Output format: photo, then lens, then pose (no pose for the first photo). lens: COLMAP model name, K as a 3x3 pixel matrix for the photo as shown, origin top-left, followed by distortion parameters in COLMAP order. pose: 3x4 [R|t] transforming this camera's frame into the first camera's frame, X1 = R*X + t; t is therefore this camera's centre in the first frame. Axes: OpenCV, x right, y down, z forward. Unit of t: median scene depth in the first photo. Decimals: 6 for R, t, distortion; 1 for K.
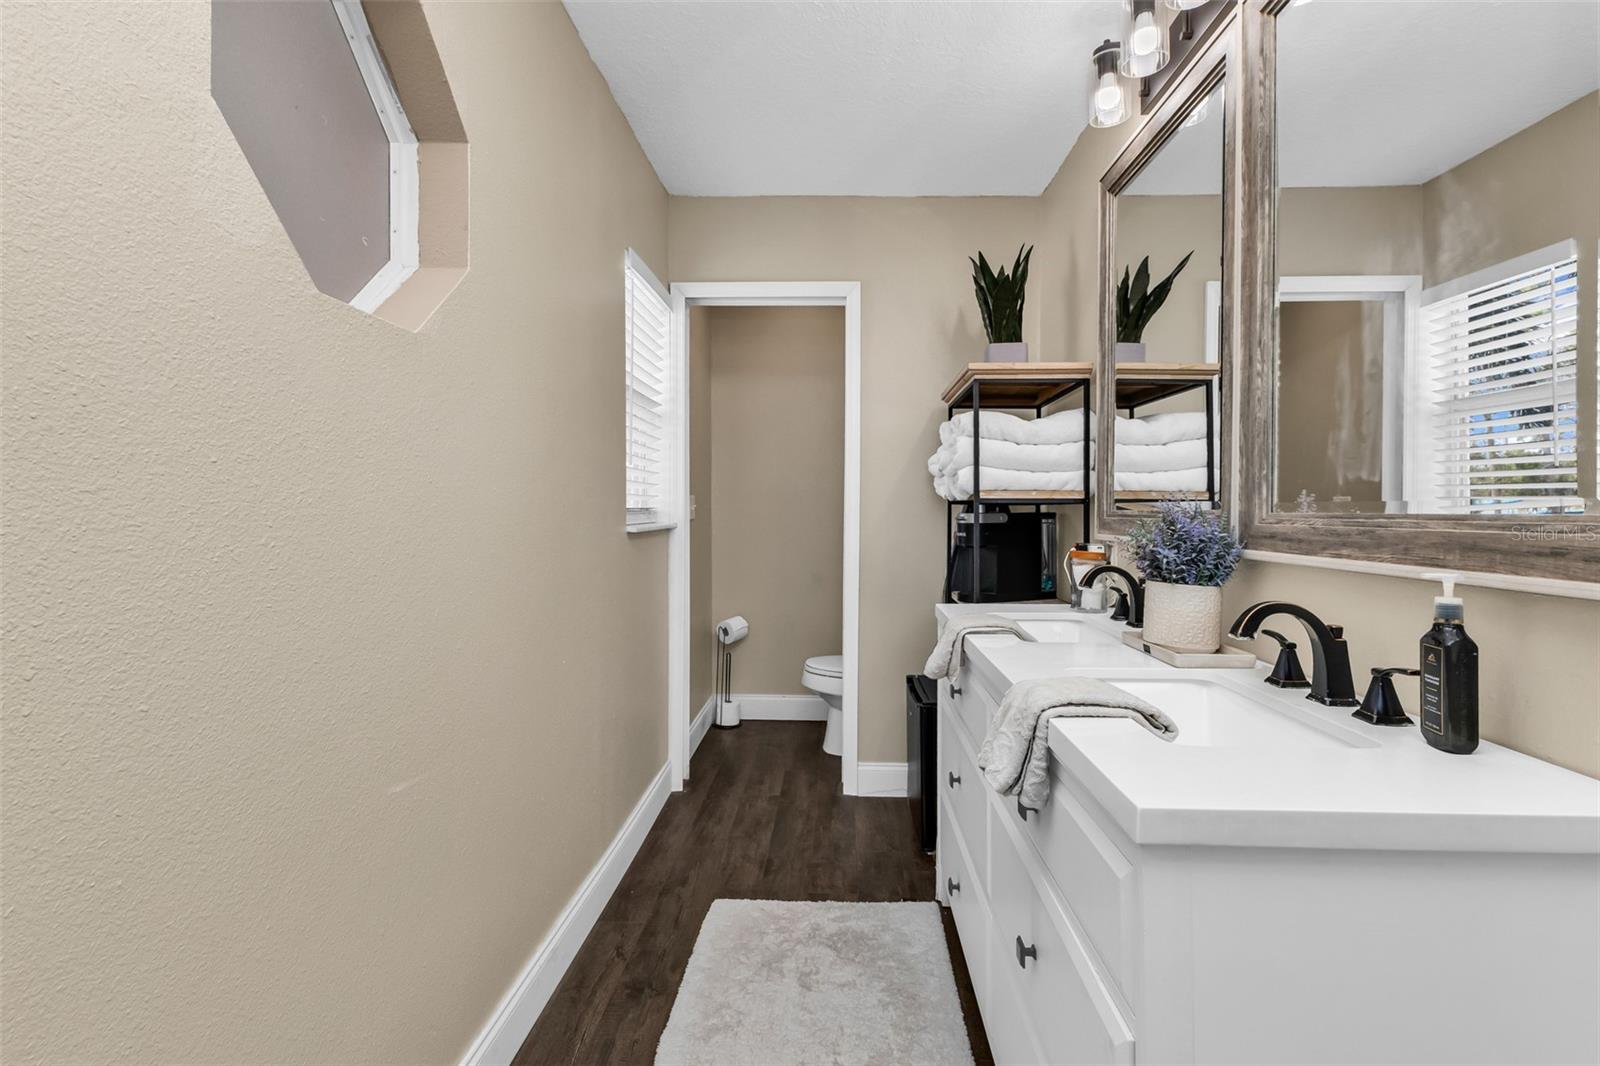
lens RADIAL K [[716.4, 0, 803.1], [0, 716.4, 505.8], [0, 0, 1]] dist [0.000199, 0.000765]
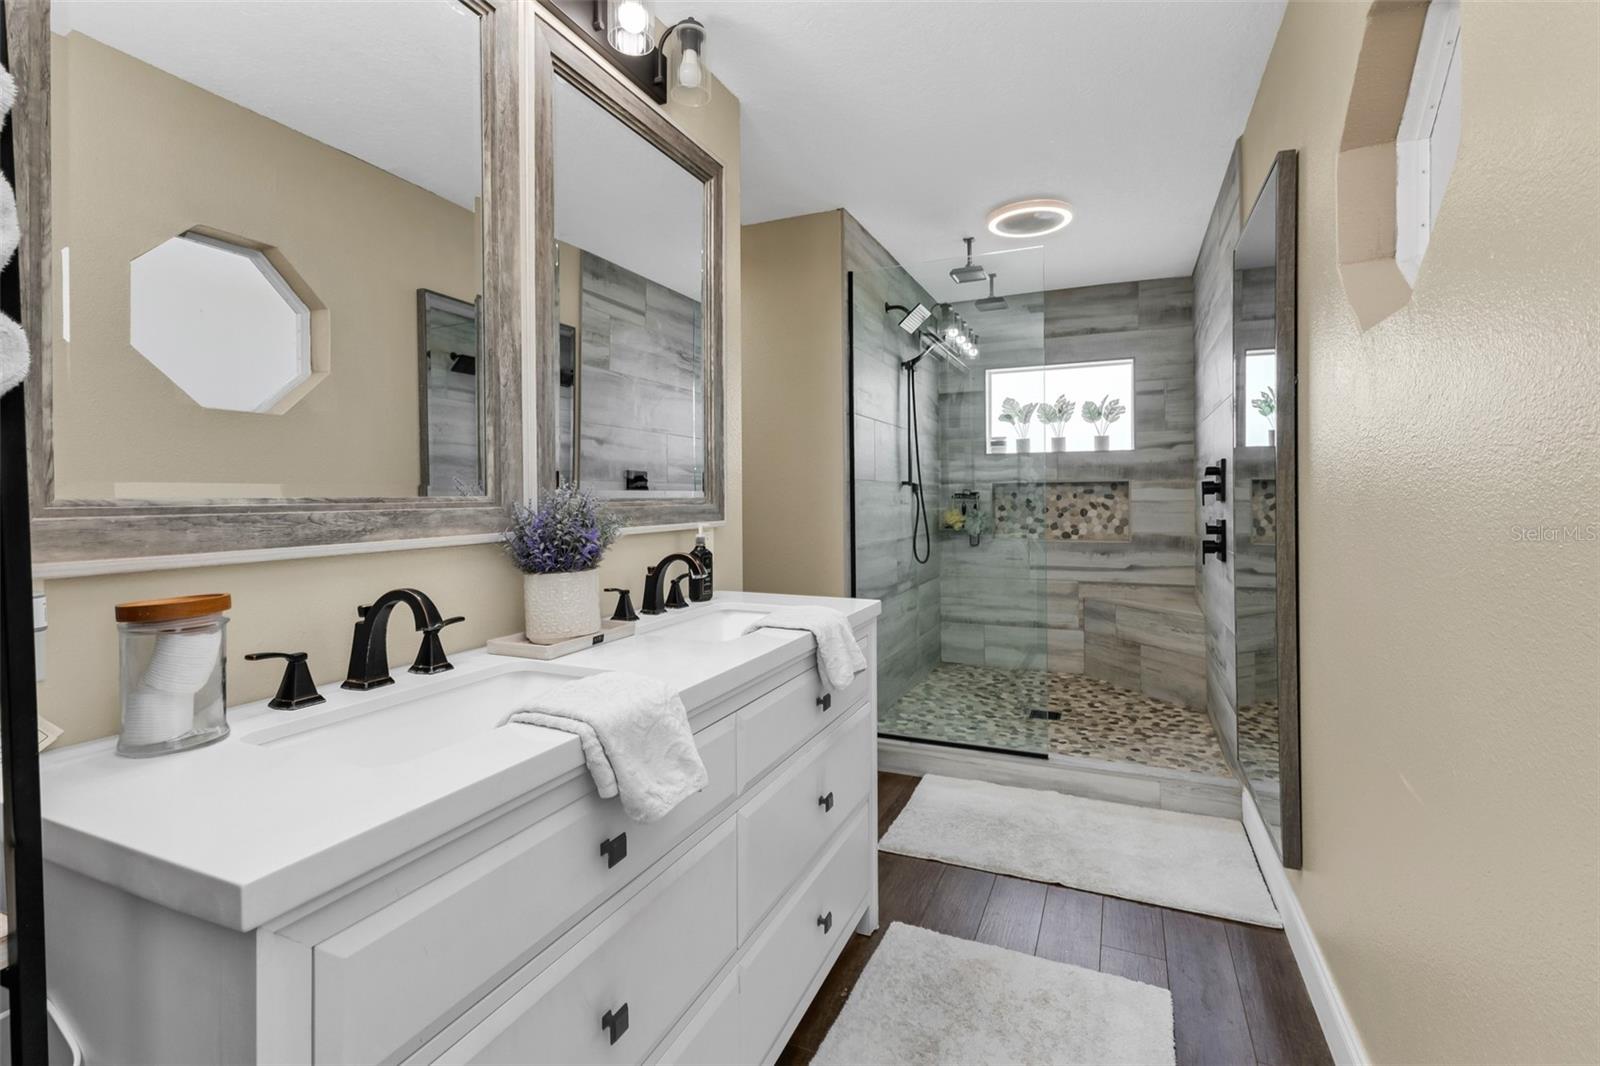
lens RADIAL K [[716.4, 0, 803.1], [0, 716.4, 505.8], [0, 0, 1]] dist [0.000199, 0.000765]
pose [[-0.933107, 0.000368, 0.359600, -0.079840], [0.004938, 0.999918, 0.011788, 0.005404], [-0.359566, 0.012776, -0.933032, 1.159550]]
